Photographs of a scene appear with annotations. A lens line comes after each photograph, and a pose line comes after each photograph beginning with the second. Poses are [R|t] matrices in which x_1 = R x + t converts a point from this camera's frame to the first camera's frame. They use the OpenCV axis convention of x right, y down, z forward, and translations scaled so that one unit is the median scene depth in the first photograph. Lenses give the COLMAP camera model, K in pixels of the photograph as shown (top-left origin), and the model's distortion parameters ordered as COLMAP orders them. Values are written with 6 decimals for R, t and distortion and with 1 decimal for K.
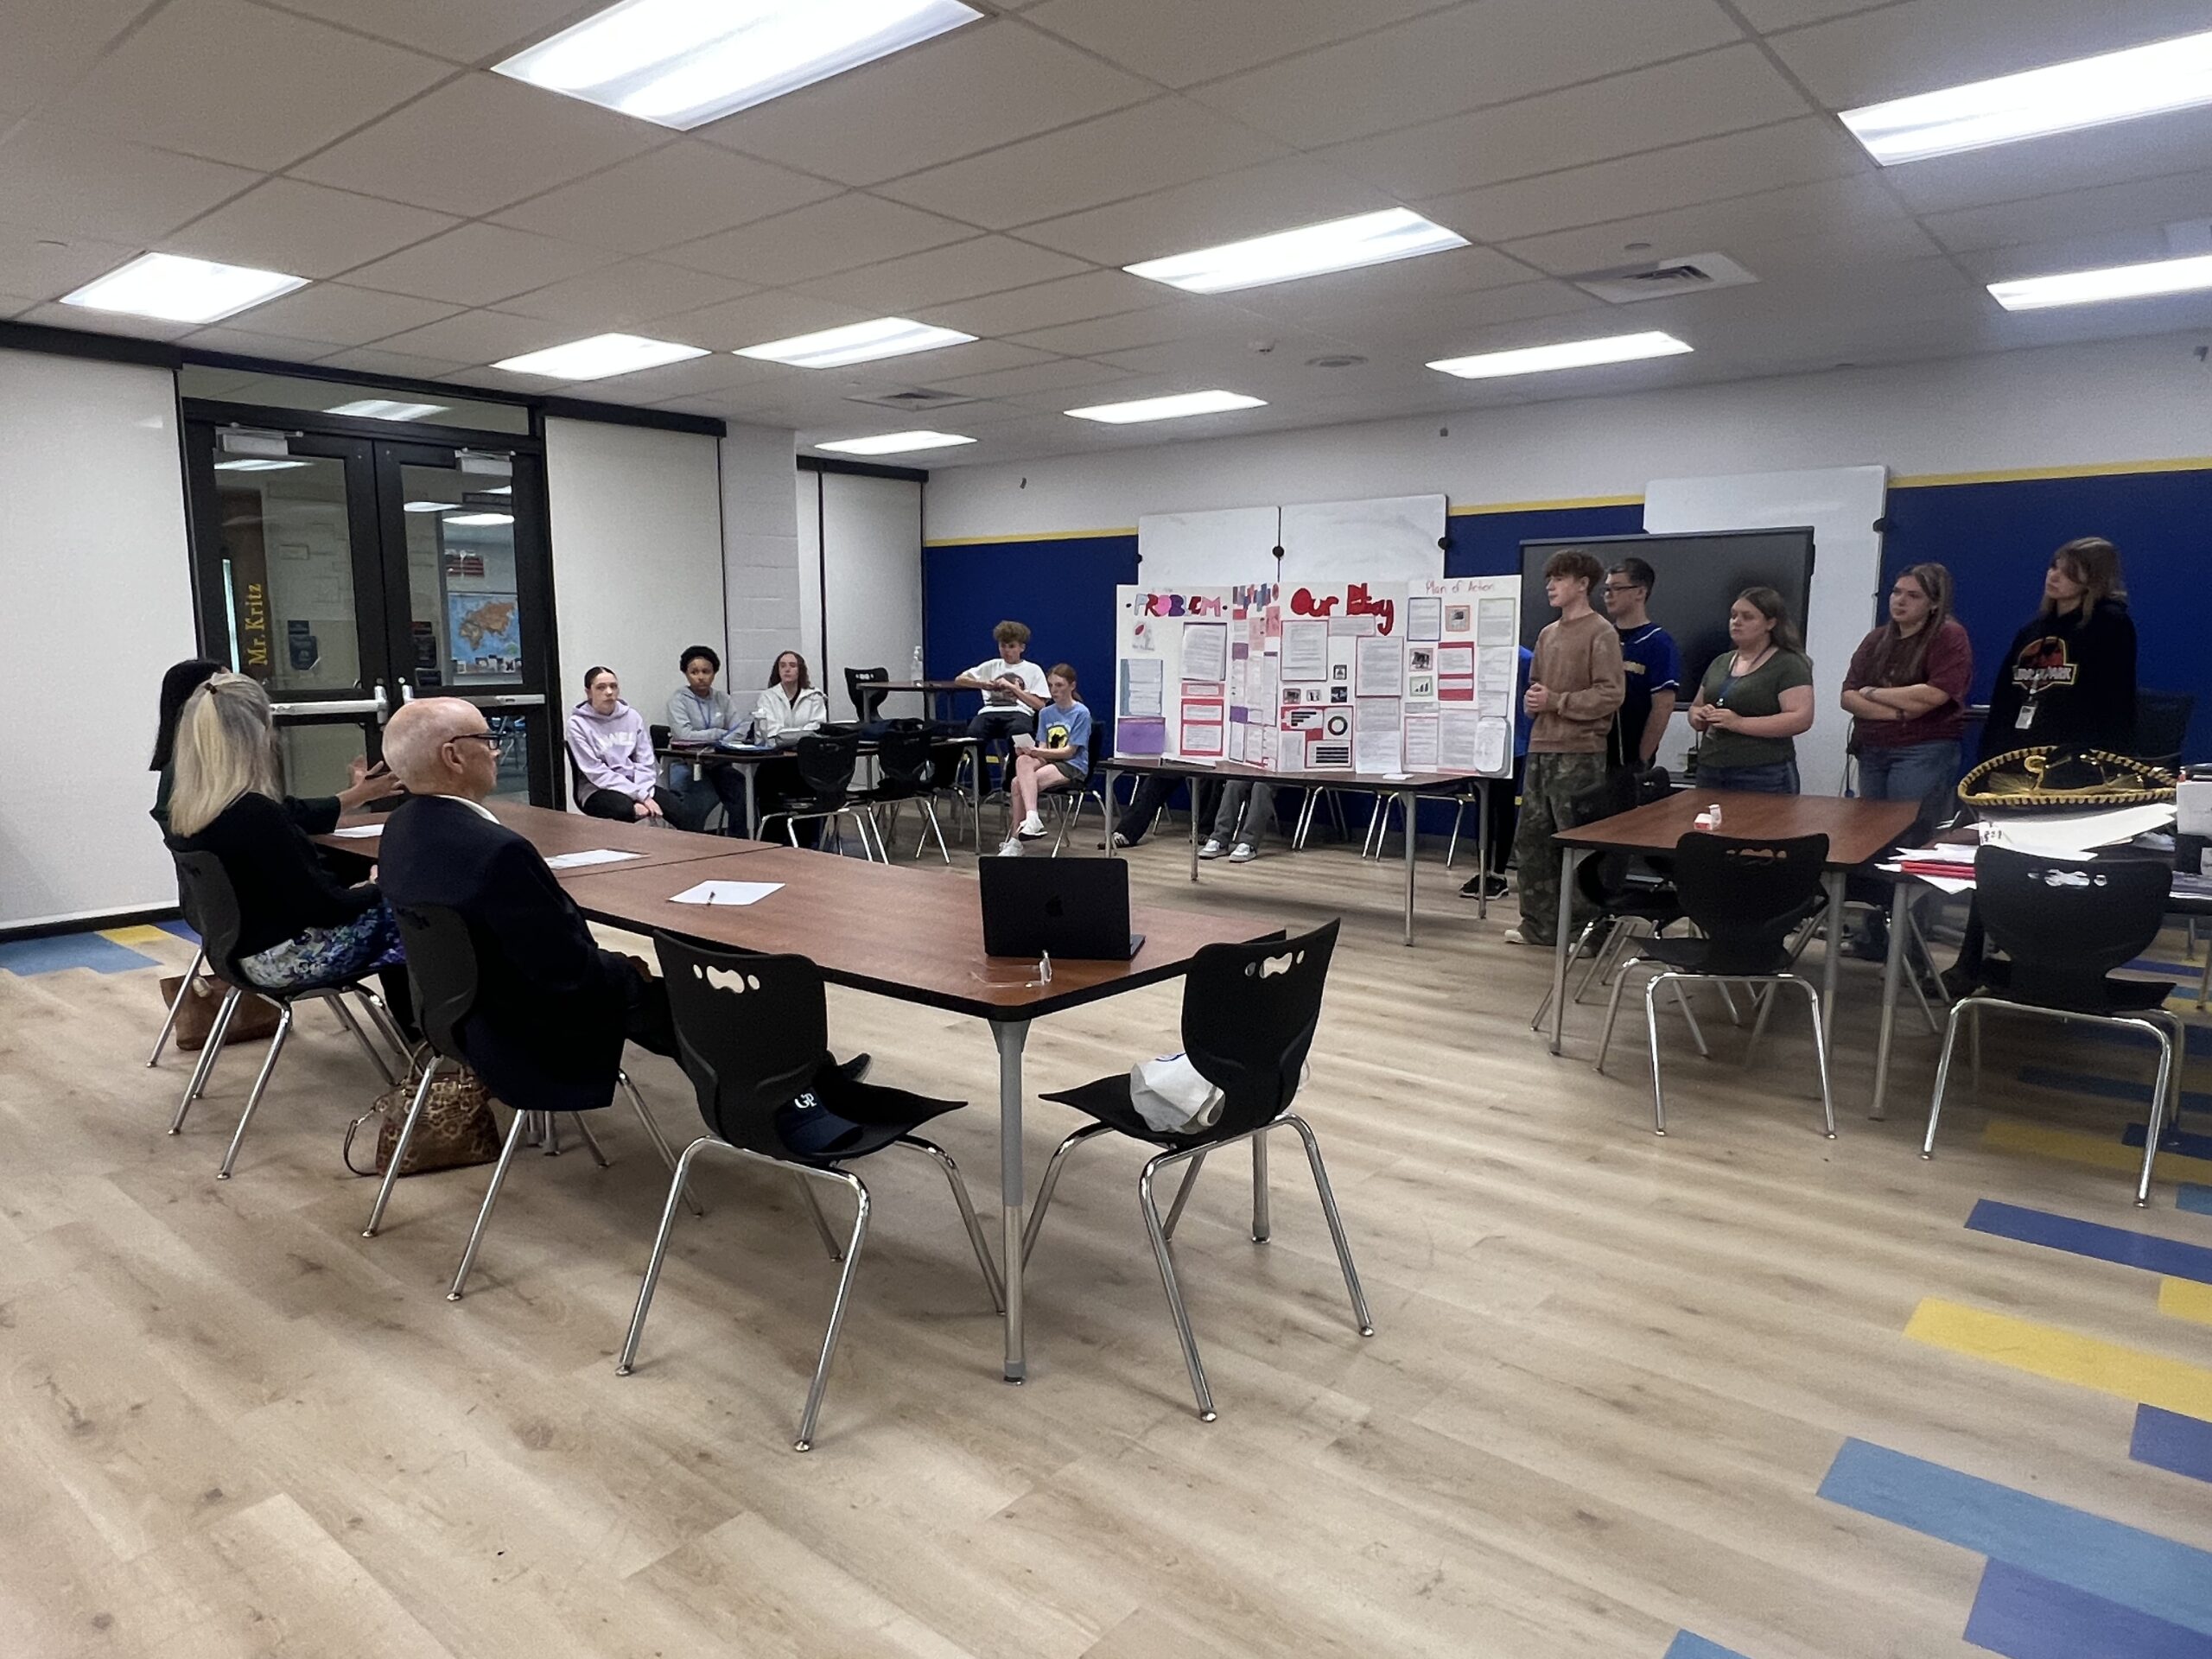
lens RADIAL K [[1400.5, 0, 1104.0], [0, 1400.5, 844.0], [0, 0, 1]] dist [-0.004010, -0.001907]
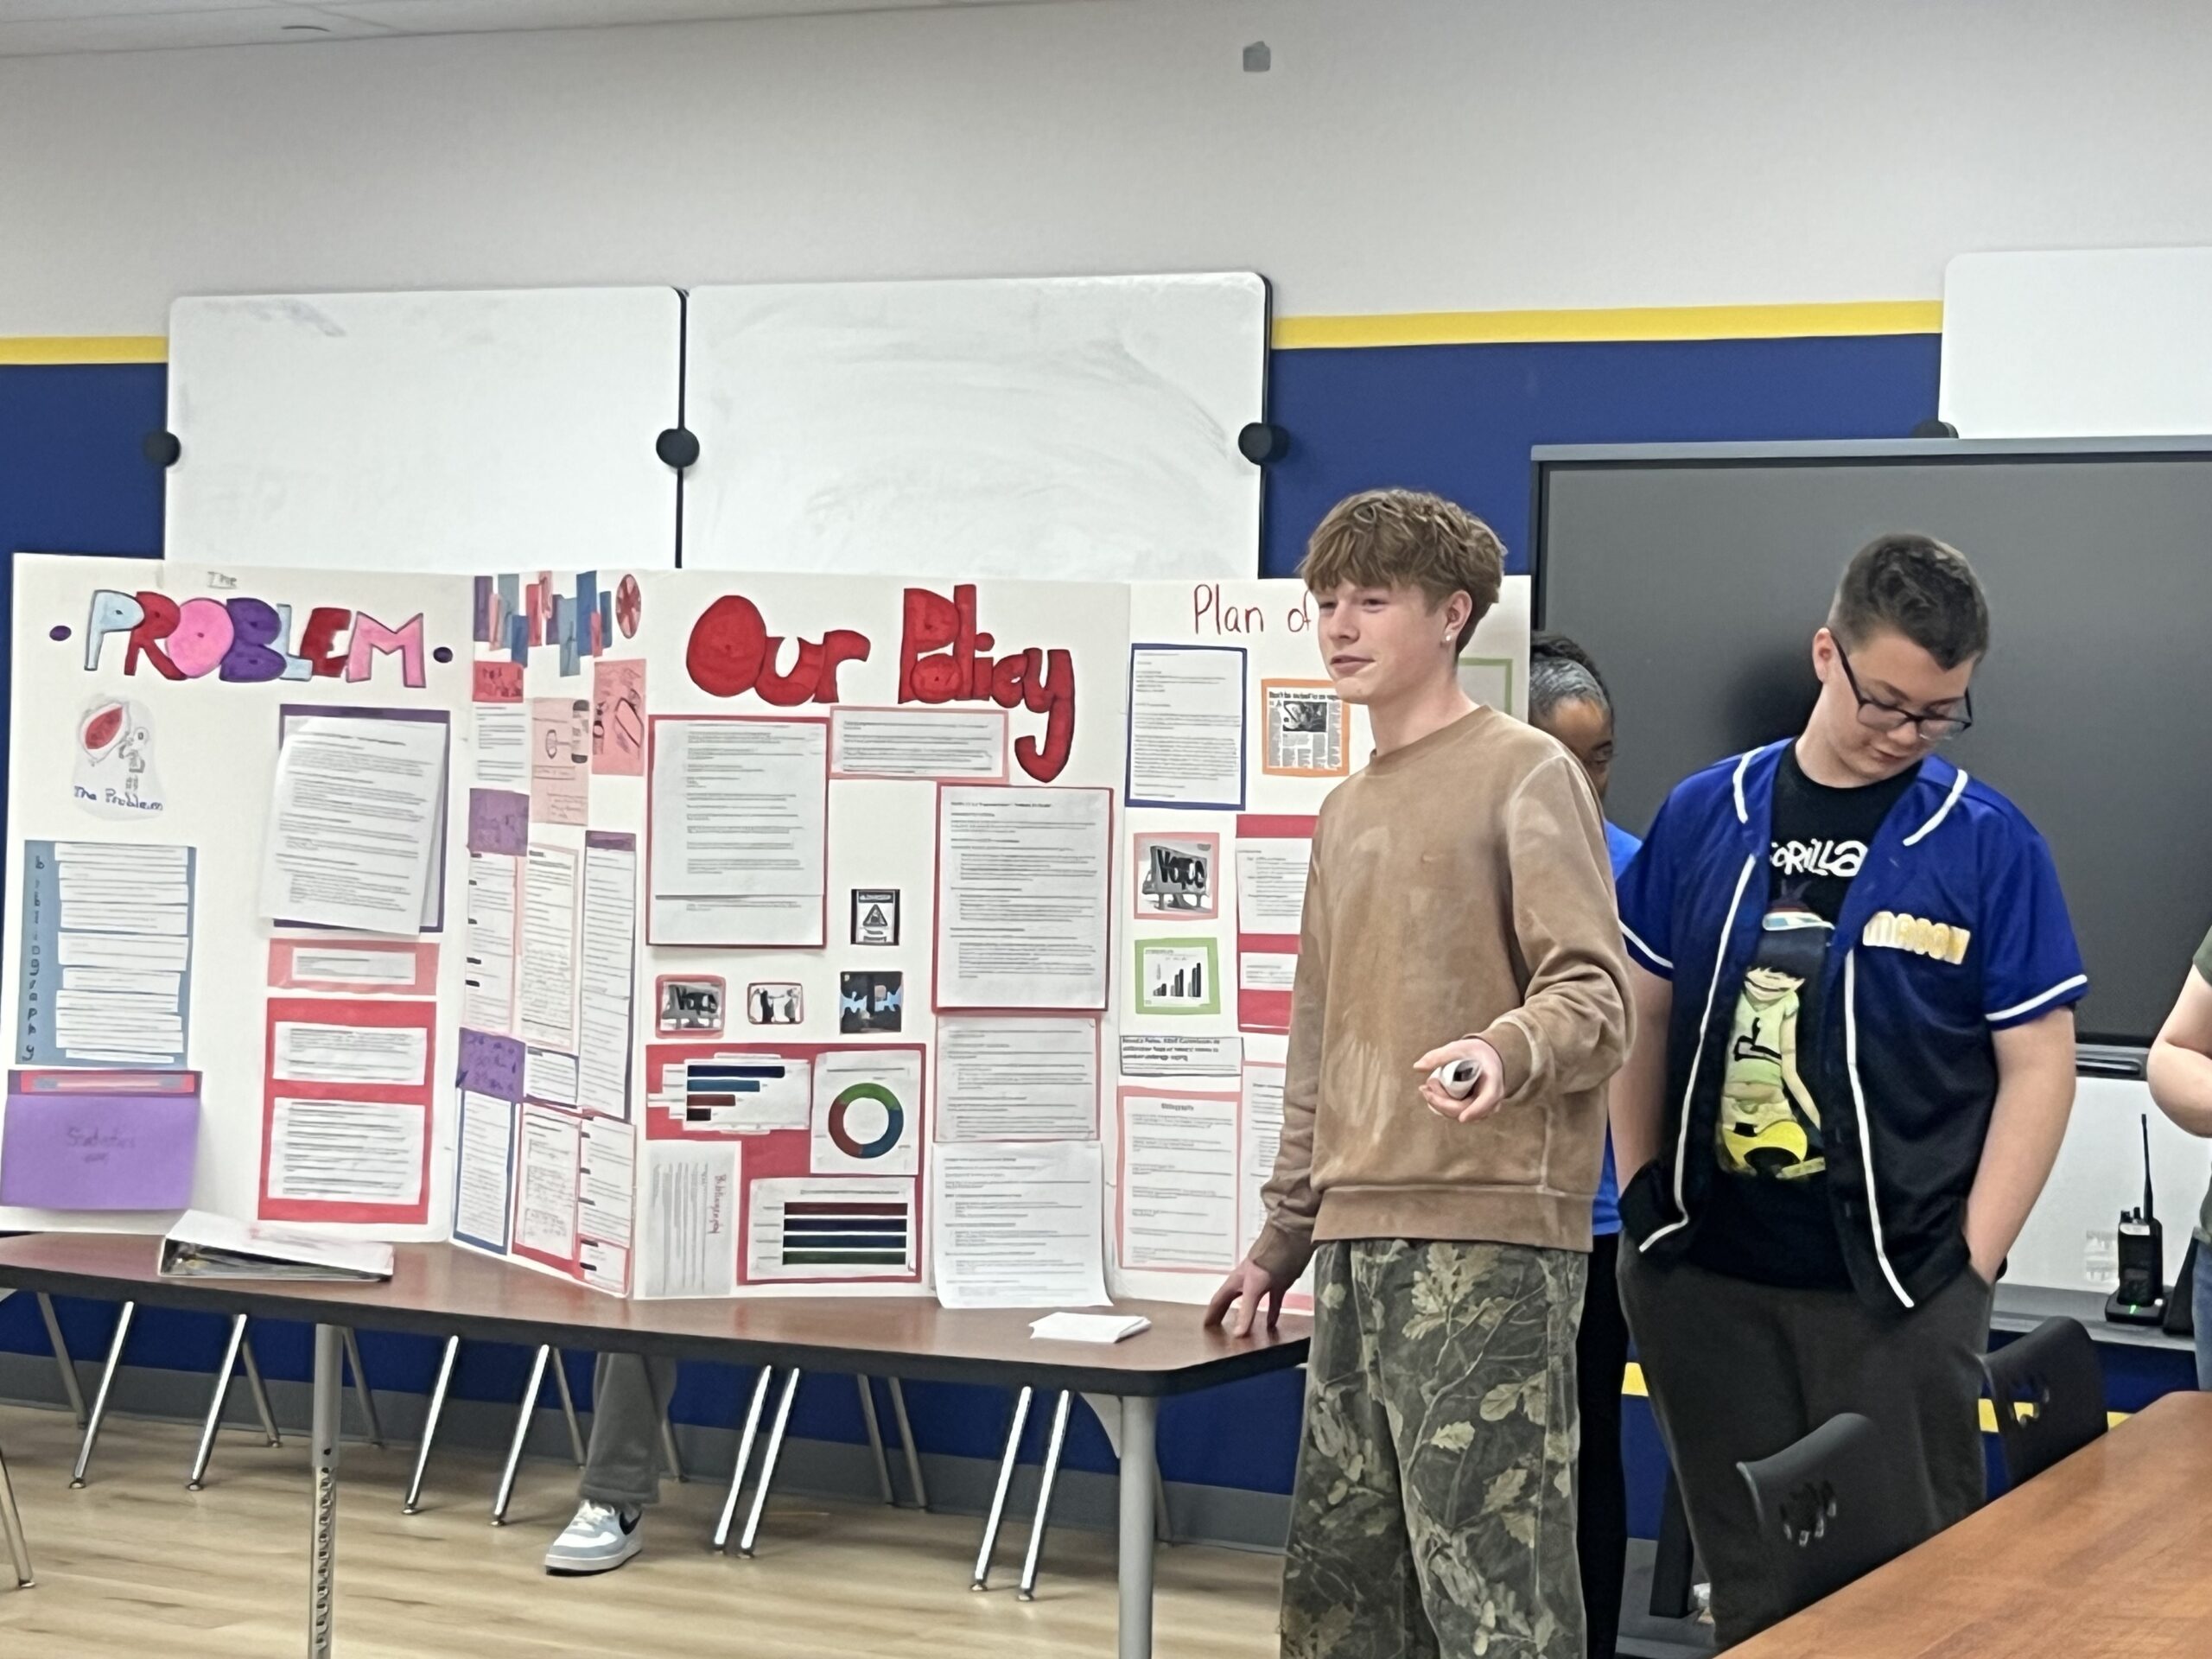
lens RADIAL K [[4550.7, 0, 1097.9], [0, 4550.7, 833.8], [0, 0, 1]] dist [0.208406, 0.000000]
pose [[0.979679, 0.021854, 0.199376, 0.040215], [0.002029, 0.992916, -0.118805, -0.037313], [-0.200560, 0.116795, 0.972695, 0.165193]]
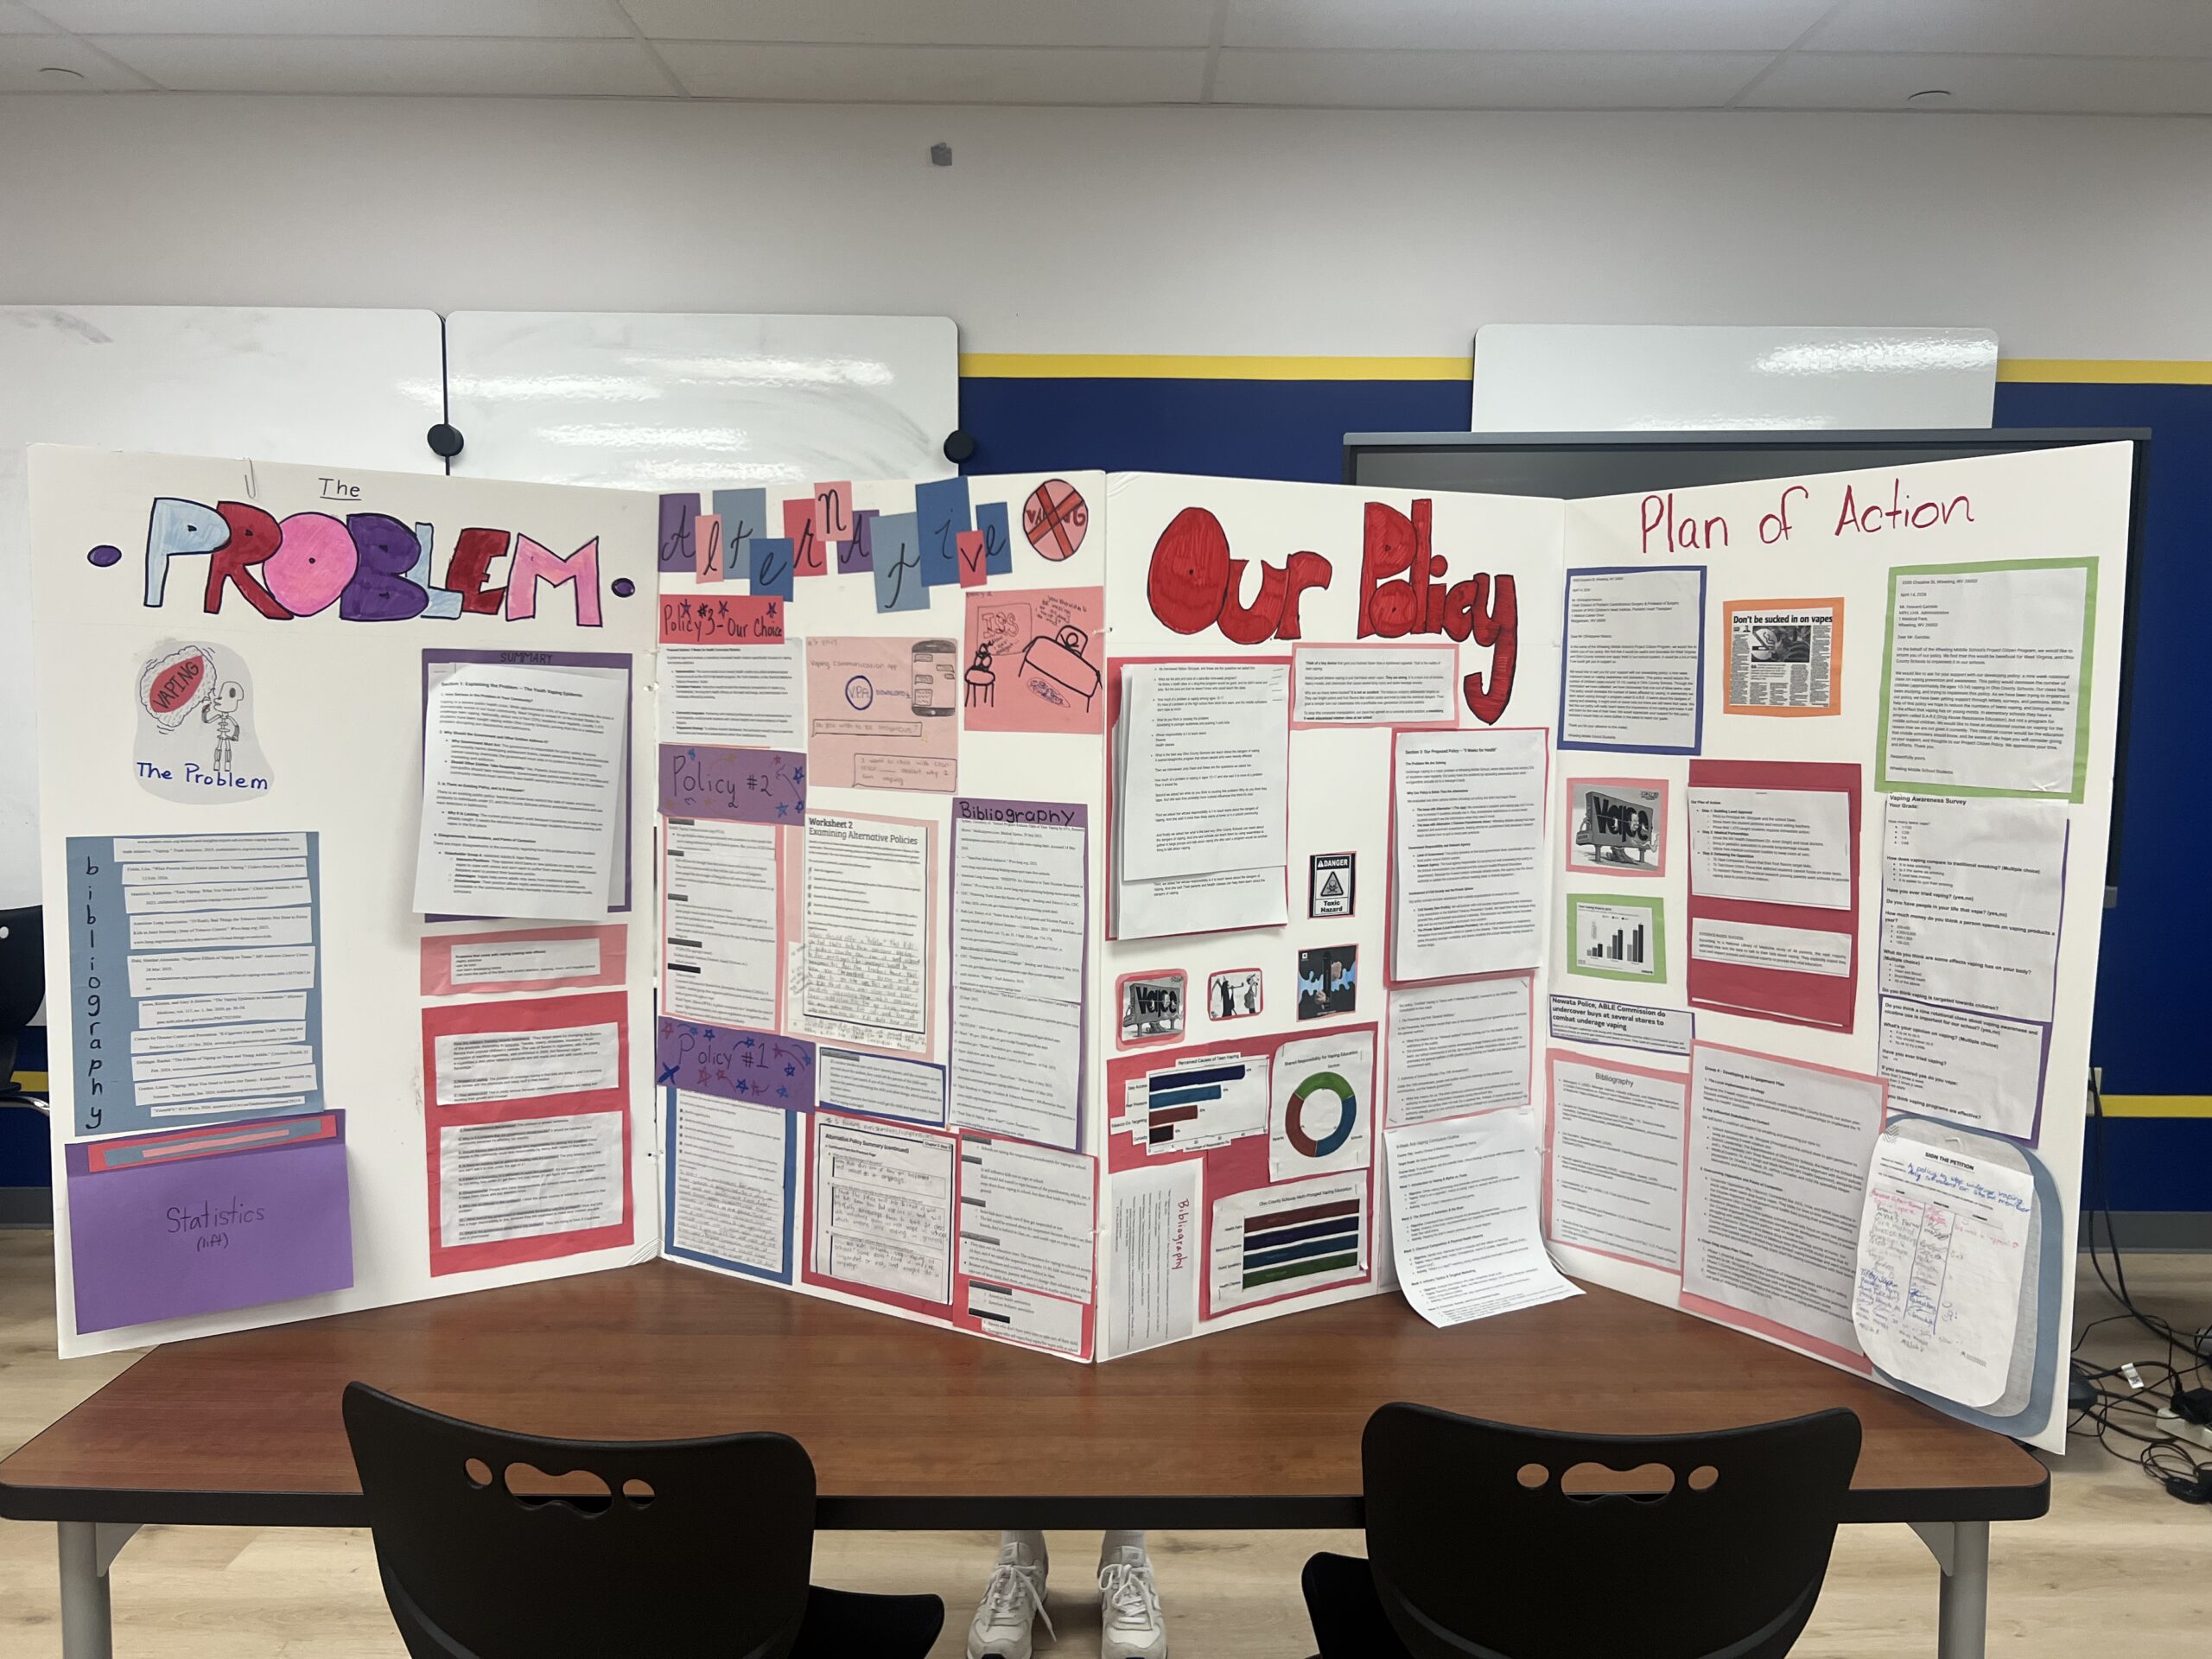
lens RADIAL K [[1685.0, 0, 1114.1], [0, 1685.0, 835.9], [0, 0, 1]] dist [0.046045, -0.066311]
pose [[0.737929, -0.057244, 0.672446, -0.041765], [0.086555, 0.996195, -0.010179, -0.131102], [-0.669305, 0.065715, 0.740076, 0.821041]]
